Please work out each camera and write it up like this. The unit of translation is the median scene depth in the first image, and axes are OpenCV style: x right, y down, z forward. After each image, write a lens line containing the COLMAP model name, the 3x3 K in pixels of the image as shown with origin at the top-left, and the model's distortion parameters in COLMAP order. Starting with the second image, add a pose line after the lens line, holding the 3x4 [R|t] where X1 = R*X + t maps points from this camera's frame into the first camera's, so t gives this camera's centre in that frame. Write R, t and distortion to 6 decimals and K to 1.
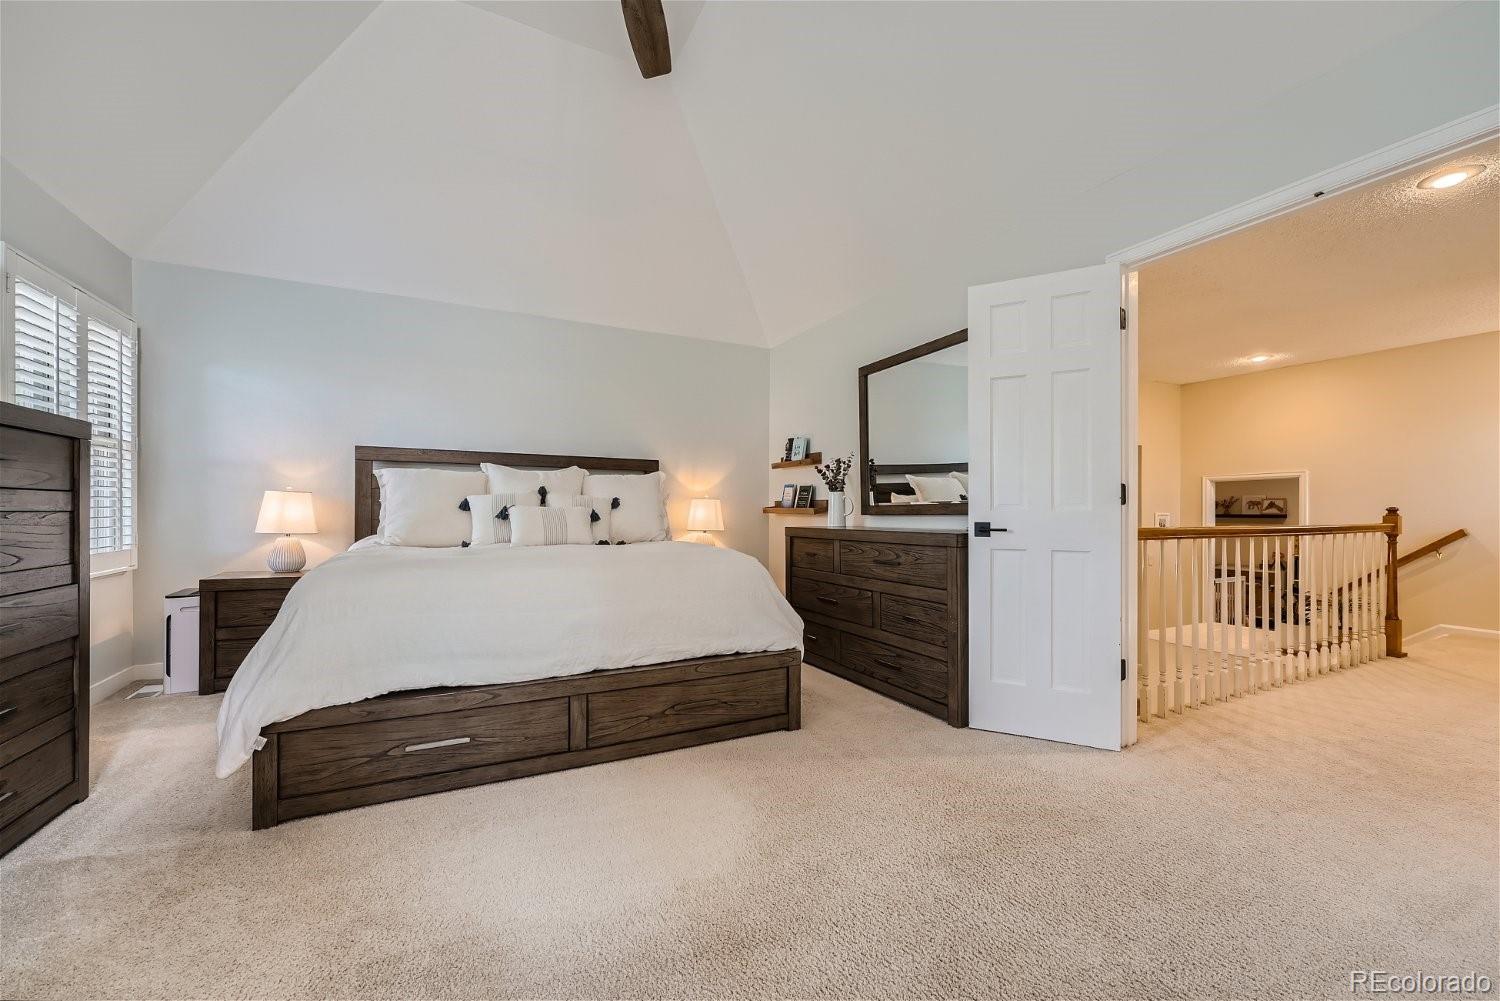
lens RADIAL K [[597.2, 0, 744.1], [0, 597.2, 509.9], [0, 0, 1]] dist [-0.006681, 0.001161]
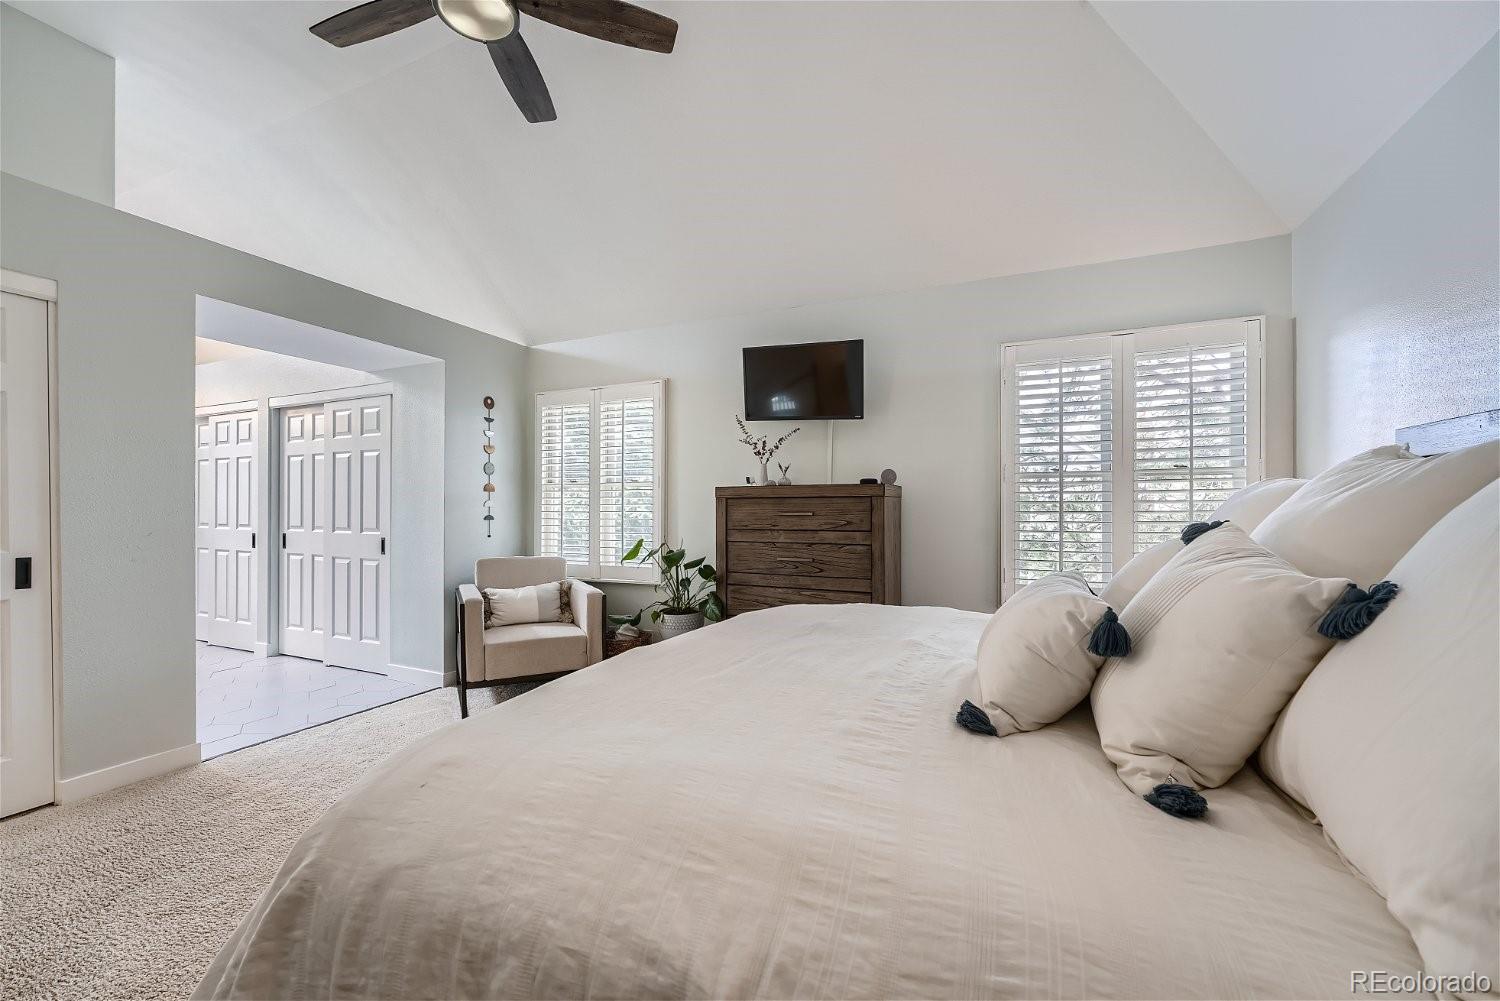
lens RADIAL K [[597.2, 0, 758.4], [0, 597.2, 508.8], [0, 0, 1]] dist [-0.006681, 0.001161]
pose [[-0.747876, -0.003799, -0.663827, 0.079970], [0.001808, 0.999968, -0.007760, -0.066445], [0.663836, -0.007004, -0.747846, 1.672786]]
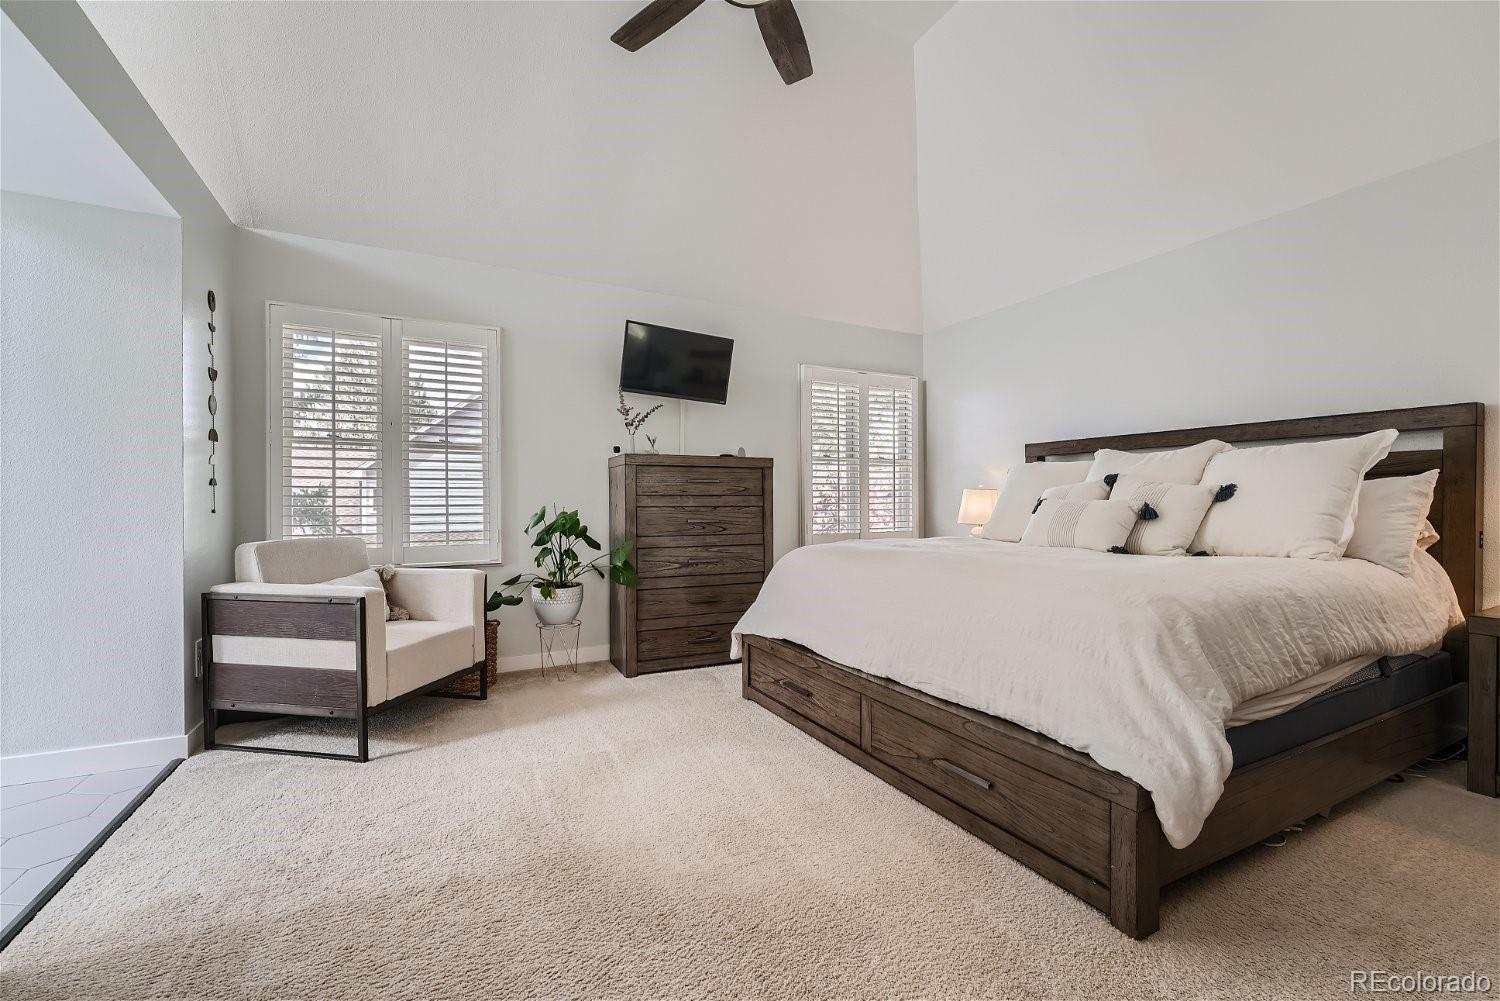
lens RADIAL K [[597.2, 0, 755.3], [0, 597.2, 503.8], [0, 0, 1]] dist [-0.006681, 0.001161]
pose [[0.045281, 0.000620, -0.998974, 0.680130], [0.008495, 0.999963, 0.001006, -0.005706], [0.998938, -0.008532, 0.045274, 0.767188]]
